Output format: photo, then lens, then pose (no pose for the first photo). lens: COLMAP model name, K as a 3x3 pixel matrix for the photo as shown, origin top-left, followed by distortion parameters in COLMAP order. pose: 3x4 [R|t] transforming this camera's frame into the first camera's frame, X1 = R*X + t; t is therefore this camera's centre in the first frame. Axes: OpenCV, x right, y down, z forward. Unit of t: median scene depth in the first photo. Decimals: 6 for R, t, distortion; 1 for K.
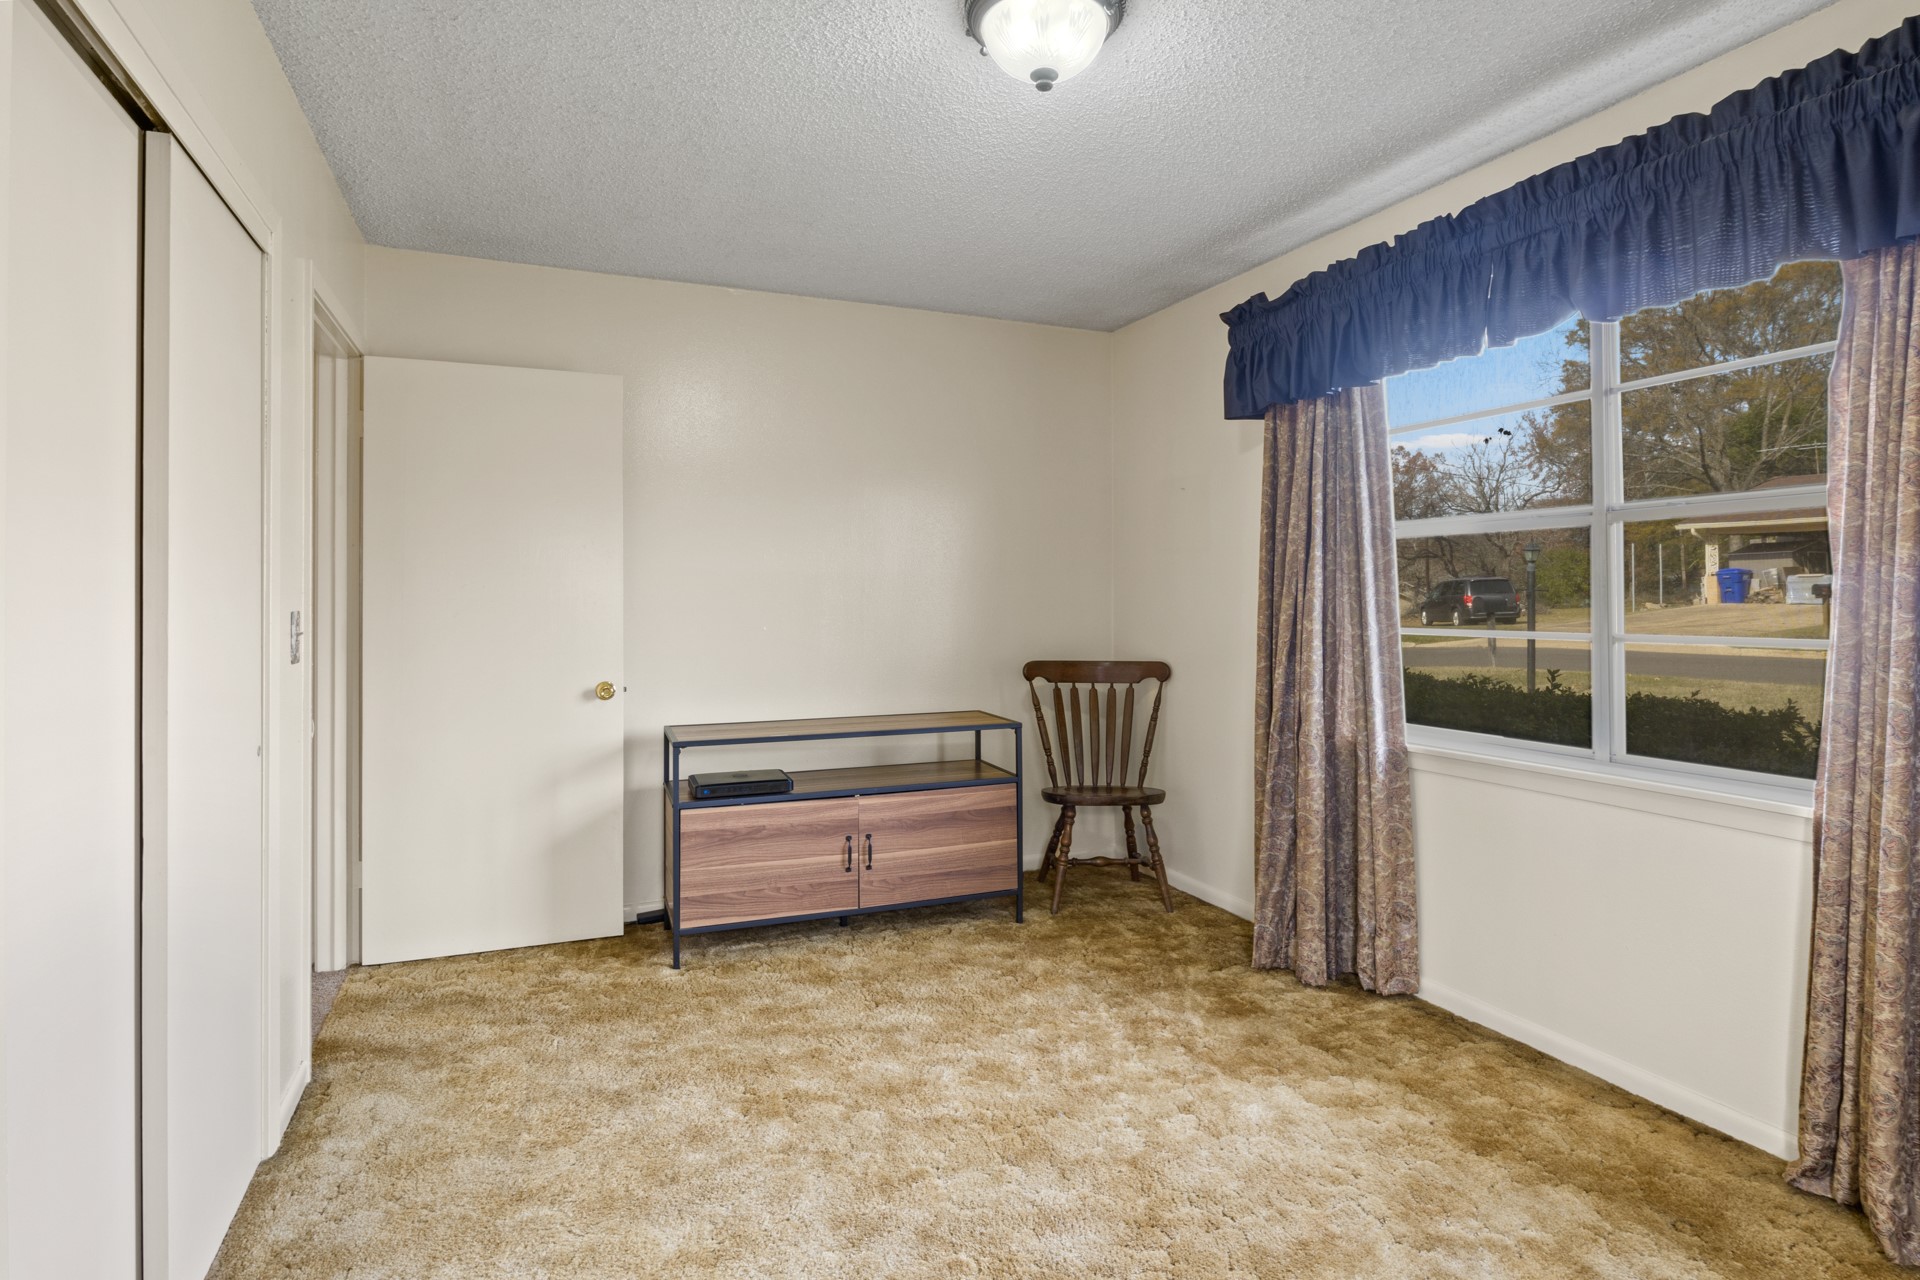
lens RADIAL K [[967.5, 0, 970.6], [0, 967.5, 618.5], [0, 0, 1]] dist [-0.000124, -0.000580]
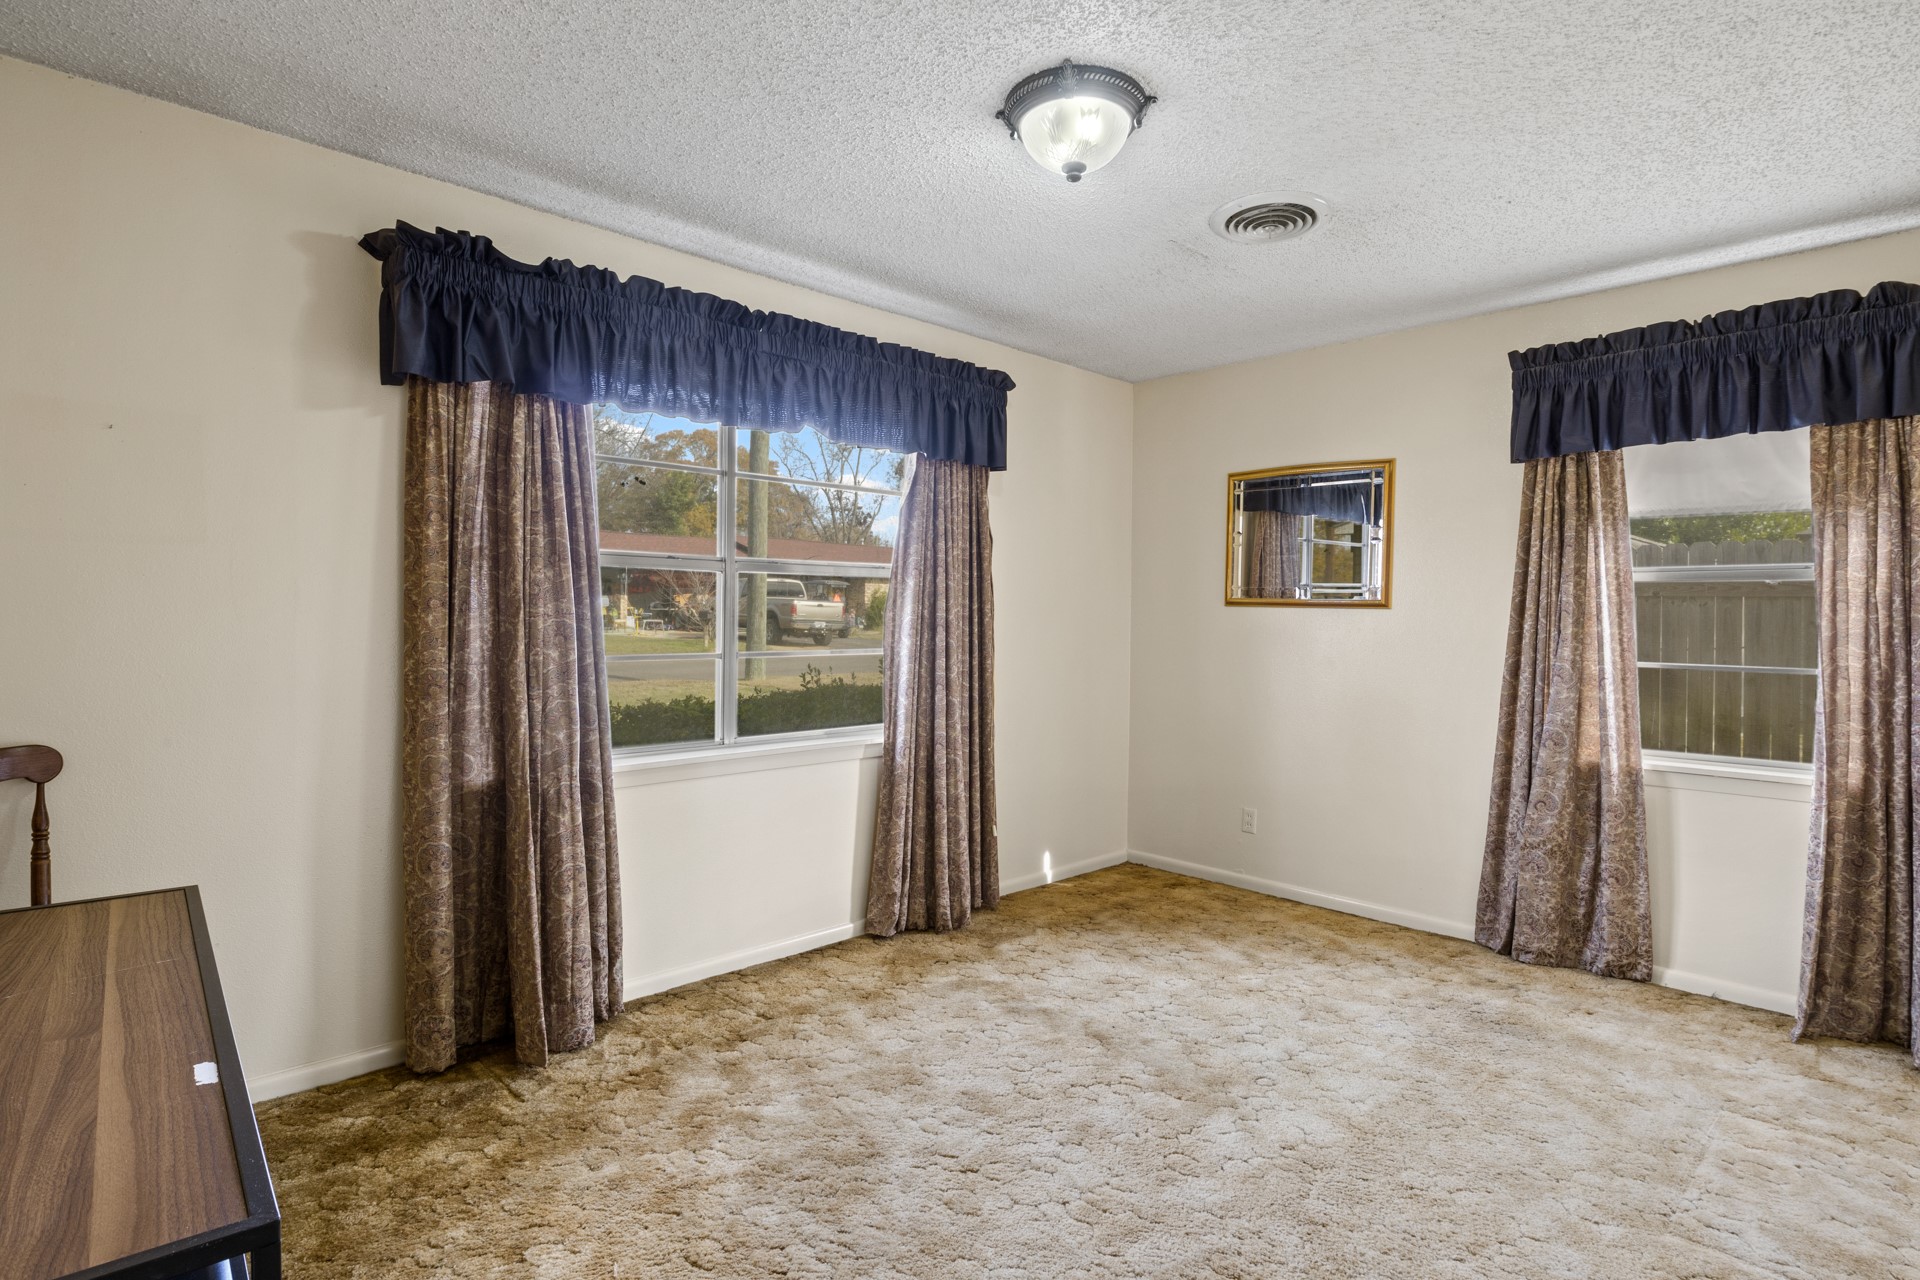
lens RADIAL K [[967.5, 0, 970.6], [0, 967.5, 618.5], [0, 0, 1]] dist [-0.000124, -0.000580]
pose [[-0.378153, 0.003321, 0.925737, -0.730431], [-0.013016, 0.999876, -0.008904, -0.024564], [-0.925652, -0.015416, -0.378063, 1.163171]]
